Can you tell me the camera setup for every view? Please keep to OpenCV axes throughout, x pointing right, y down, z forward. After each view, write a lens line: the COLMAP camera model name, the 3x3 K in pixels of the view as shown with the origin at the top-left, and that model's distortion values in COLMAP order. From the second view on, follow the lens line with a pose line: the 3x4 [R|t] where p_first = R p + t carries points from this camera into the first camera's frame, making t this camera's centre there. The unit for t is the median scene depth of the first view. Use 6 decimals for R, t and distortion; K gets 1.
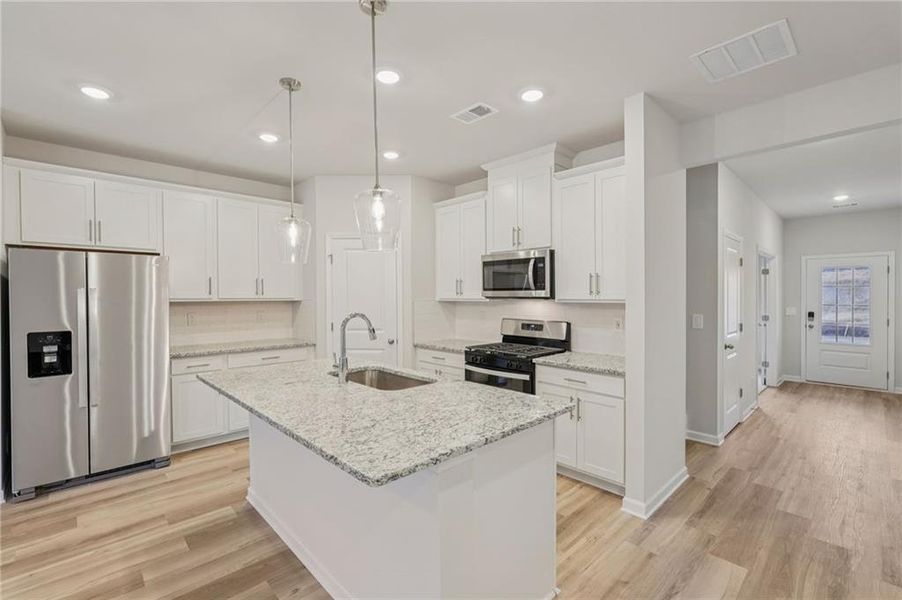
lens RADIAL K [[404.9, 0, 445.2], [0, 404.9, 297.1], [0, 0, 1]] dist [-0.007792, 0.004397]
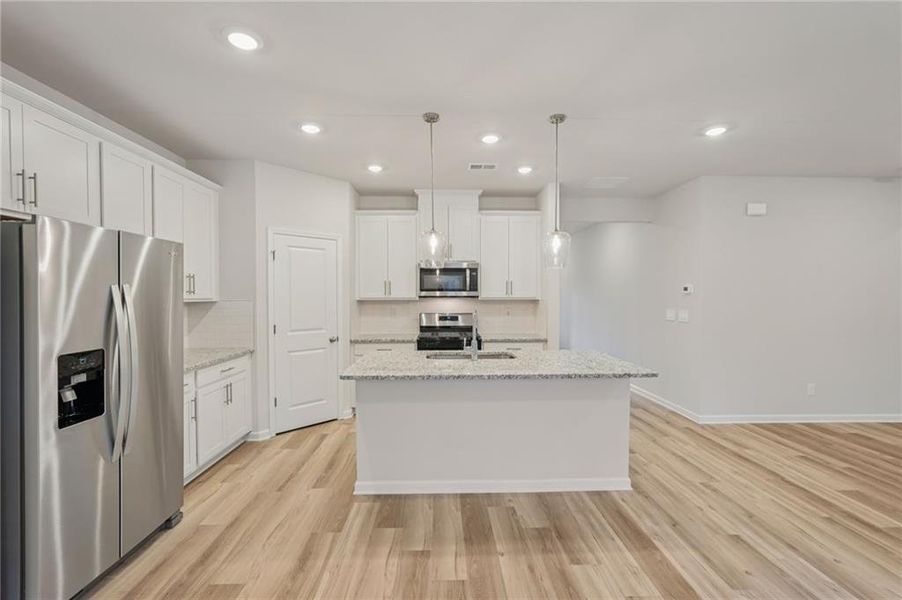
lens RADIAL K [[404.9, 0, 454.1], [0, 404.9, 298.7], [0, 0, 1]] dist [-0.007792, 0.004397]
pose [[0.662701, -0.007849, 0.748843, -0.868467], [0.004022, 0.999968, 0.006922, -0.000973], [-0.748873, -0.001576, 0.662711, 0.109628]]
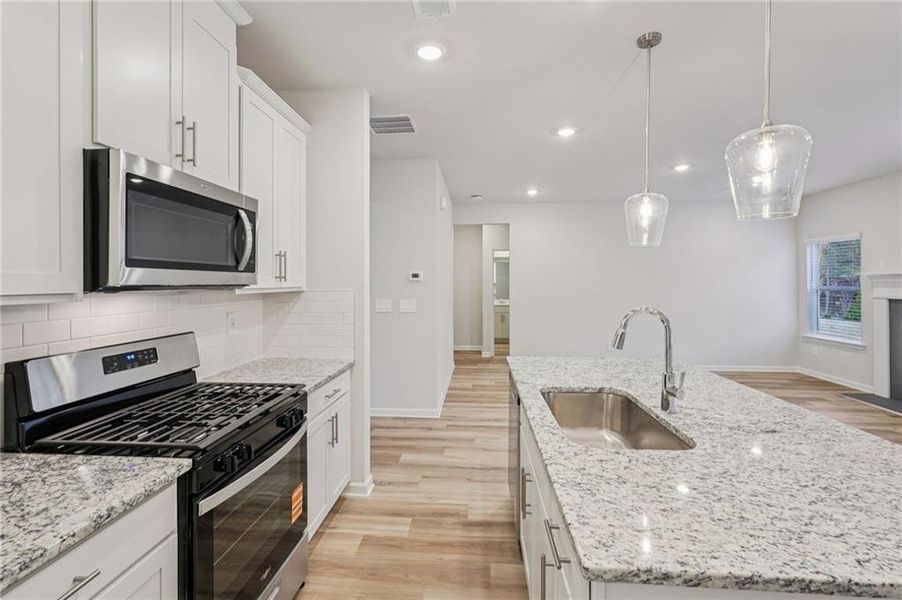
lens RADIAL K [[404.9, 0, 447.2], [0, 404.9, 280.2], [0, 0, 1]] dist [-0.007792, 0.004397]
pose [[-0.670021, 0.003143, 0.742335, -0.335181], [0.000512, 0.999993, -0.003772, -0.004287], [-0.742342, -0.002147, -0.670018, 1.159523]]
